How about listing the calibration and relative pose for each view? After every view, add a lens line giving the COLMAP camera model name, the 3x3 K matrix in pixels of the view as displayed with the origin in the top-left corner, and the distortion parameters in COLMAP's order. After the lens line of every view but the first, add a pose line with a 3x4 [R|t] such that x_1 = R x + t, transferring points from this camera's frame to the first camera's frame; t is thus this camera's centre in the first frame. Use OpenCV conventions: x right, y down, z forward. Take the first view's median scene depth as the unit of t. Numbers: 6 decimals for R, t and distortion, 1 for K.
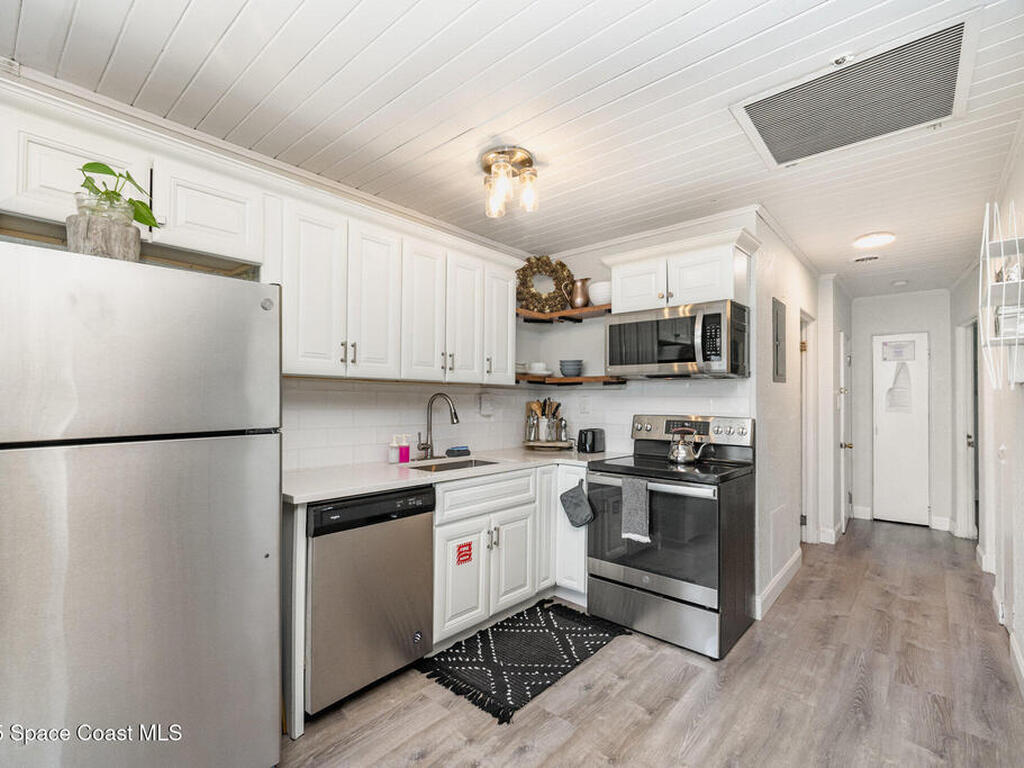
lens RADIAL K [[468.3, 0, 512.3], [0, 468.3, 392.4], [0, 0, 1]] dist [0.002638, 0.000319]
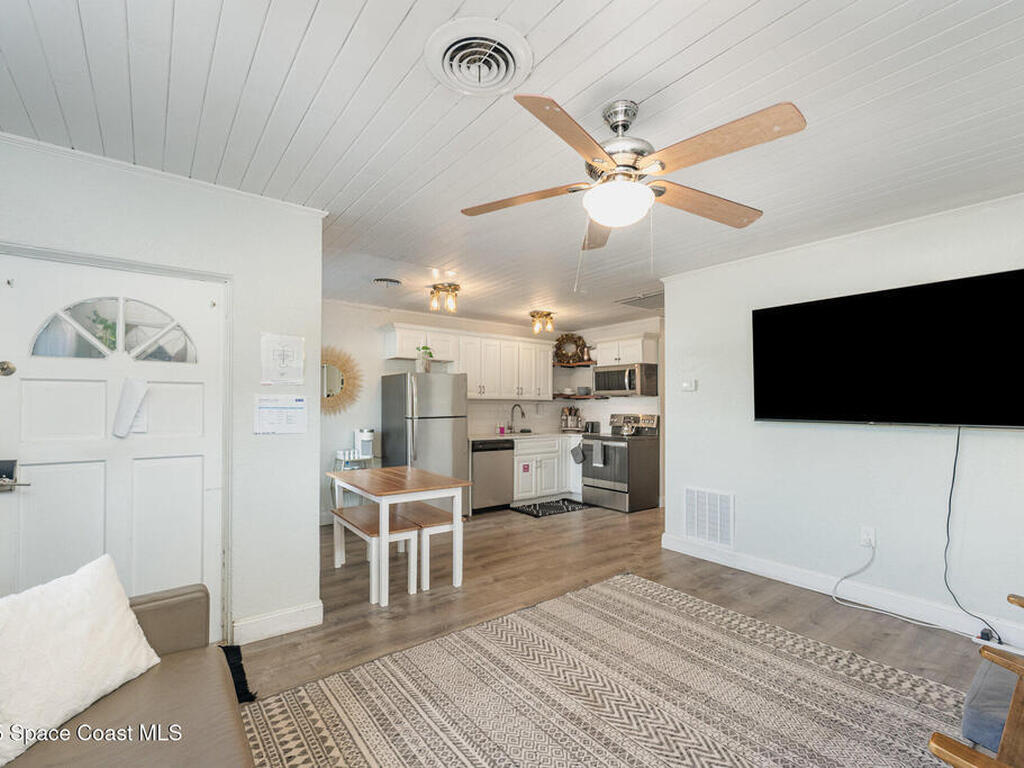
lens RADIAL K [[468.3, 0, 511.3], [0, 468.3, 387.9], [0, 0, 1]] dist [0.002638, 0.000319]
pose [[0.980897, -0.012025, -0.194156, 0.276626], [0.007608, 0.999695, -0.023479, -0.025968], [0.194379, 0.021554, 0.980690, -1.314192]]
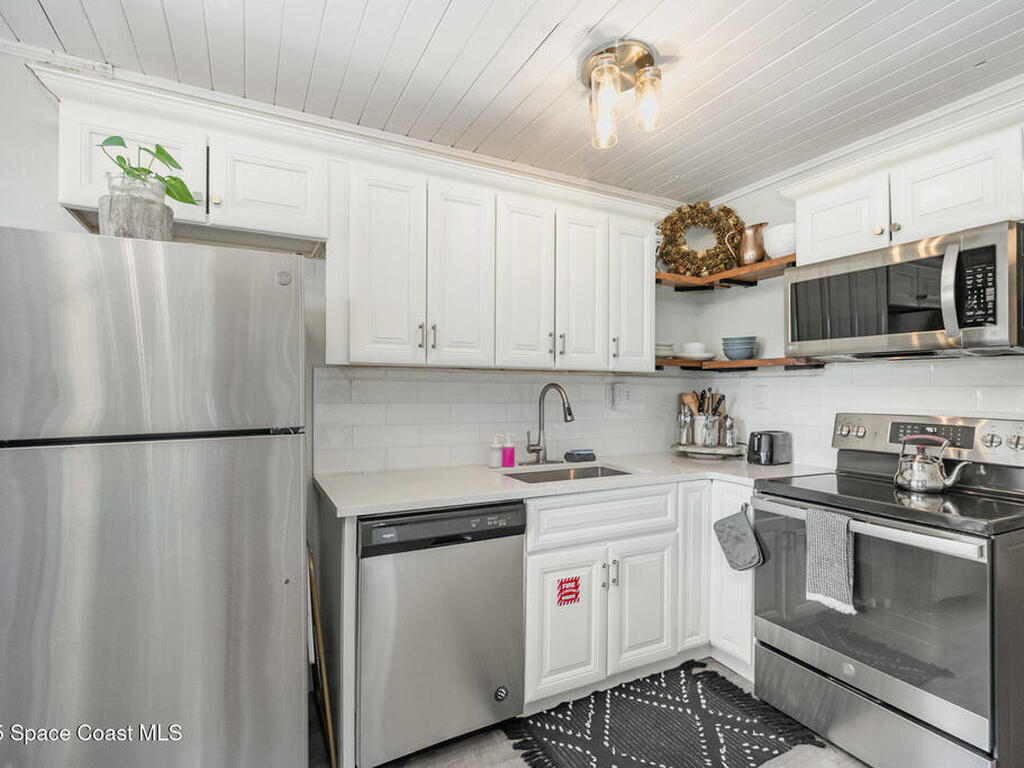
lens RADIAL K [[497.0, 0, 511.3], [0, 497.0, 384.7], [0, 0, 1]] dist [0.001323, 0.000864]
pose [[0.933163, -0.006491, -0.359394, 0.092921], [0.008279, 0.999960, 0.003435, 0.000460], [0.359357, -0.006181, 0.933180, 0.180570]]
